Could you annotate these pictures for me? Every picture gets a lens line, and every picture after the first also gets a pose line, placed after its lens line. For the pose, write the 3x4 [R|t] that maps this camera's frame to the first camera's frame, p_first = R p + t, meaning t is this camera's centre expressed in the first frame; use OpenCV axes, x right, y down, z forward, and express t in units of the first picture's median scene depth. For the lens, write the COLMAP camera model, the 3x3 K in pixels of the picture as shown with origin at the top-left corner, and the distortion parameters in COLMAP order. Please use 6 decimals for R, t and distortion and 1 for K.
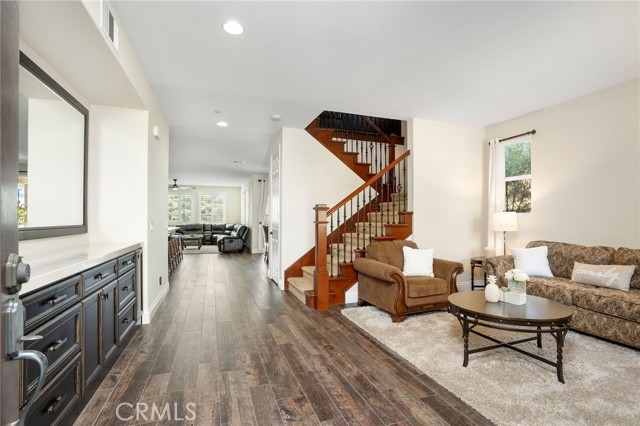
lens RADIAL K [[305.9, 0, 320.0], [0, 305.9, 216.3], [0, 0, 1]] dist [-0.029765, 0.000302]
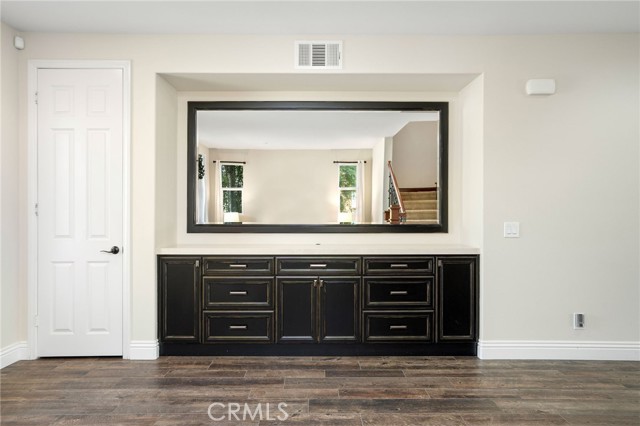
lens RADIAL K [[405.1, 0, 320.0], [0, 405.1, 213.0], [0, 0, 1]] dist [-0.001735, 0.000258]
pose [[-0.329528, -0.008542, -0.944107, 0.576723], [0.008417, 0.999893, -0.011985, 0.004978], [0.944108, -0.011896, -0.329421, 1.101699]]
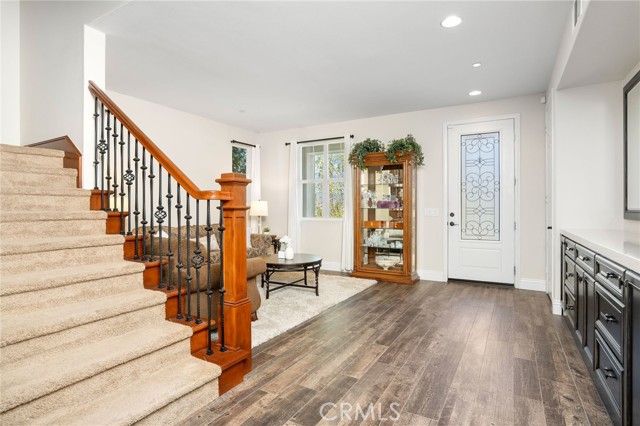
lens RADIAL K [[328.0, 0, 320.0], [0, 328.0, 213.0], [0, 0, 1]] dist [-0.065430, 0.034959]
pose [[-0.640074, -0.008311, 0.768268, -0.695972], [-0.009857, 0.999948, 0.002605, 0.036017], [-0.768250, -0.005906, -0.640123, 1.687991]]
